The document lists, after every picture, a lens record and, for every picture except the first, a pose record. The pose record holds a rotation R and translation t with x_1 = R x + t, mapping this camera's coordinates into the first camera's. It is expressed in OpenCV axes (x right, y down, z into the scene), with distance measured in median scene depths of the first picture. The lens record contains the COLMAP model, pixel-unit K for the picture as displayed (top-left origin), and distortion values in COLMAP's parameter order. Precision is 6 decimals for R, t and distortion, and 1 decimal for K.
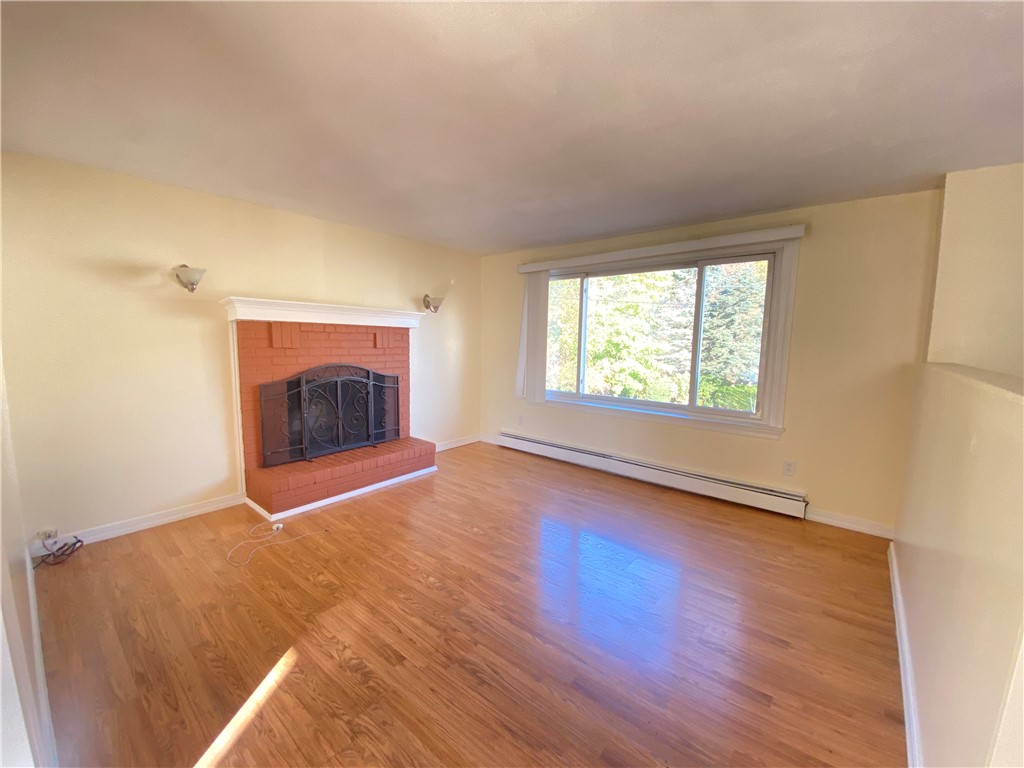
lens RADIAL K [[413.8, 0, 512.0], [0, 413.8, 384.0], [0, 0, 1]] dist [-0.000043, -0.000141]
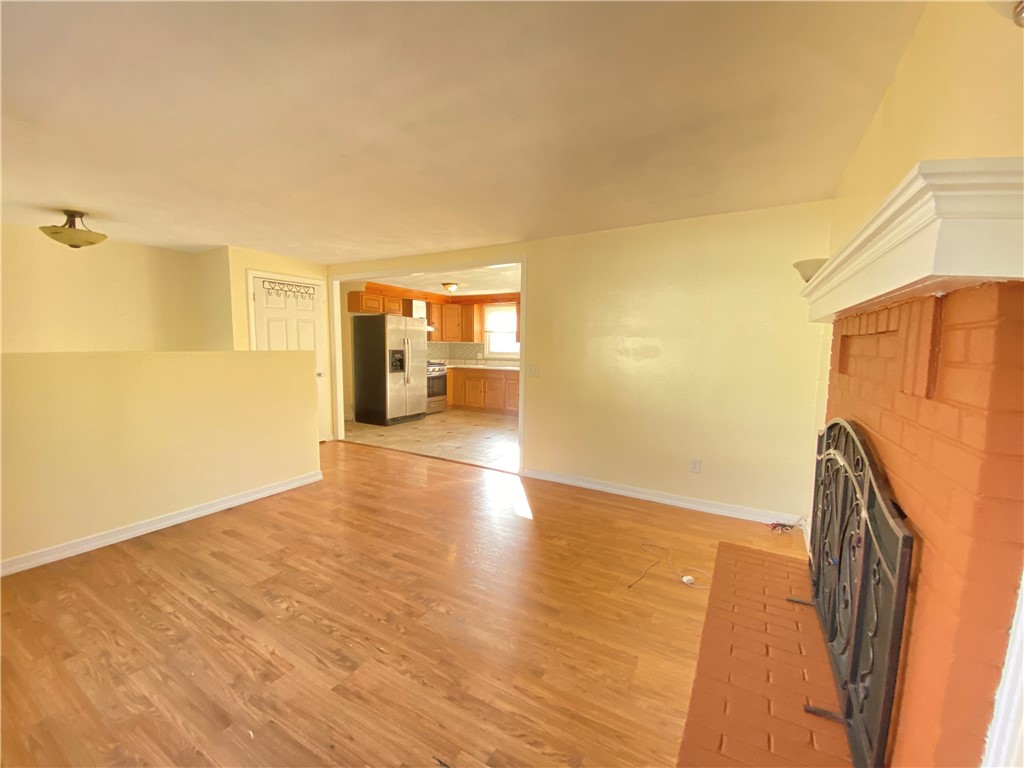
lens RADIAL K [[413.8, 0, 512.0], [0, 413.8, 384.0], [0, 0, 1]] dist [-0.000043, -0.000141]
pose [[-0.985453, -0.007678, -0.169773, -0.098553], [-0.043654, 0.976895, 0.209214, -0.215512], [0.164244, 0.213582, -0.963020, 1.918242]]
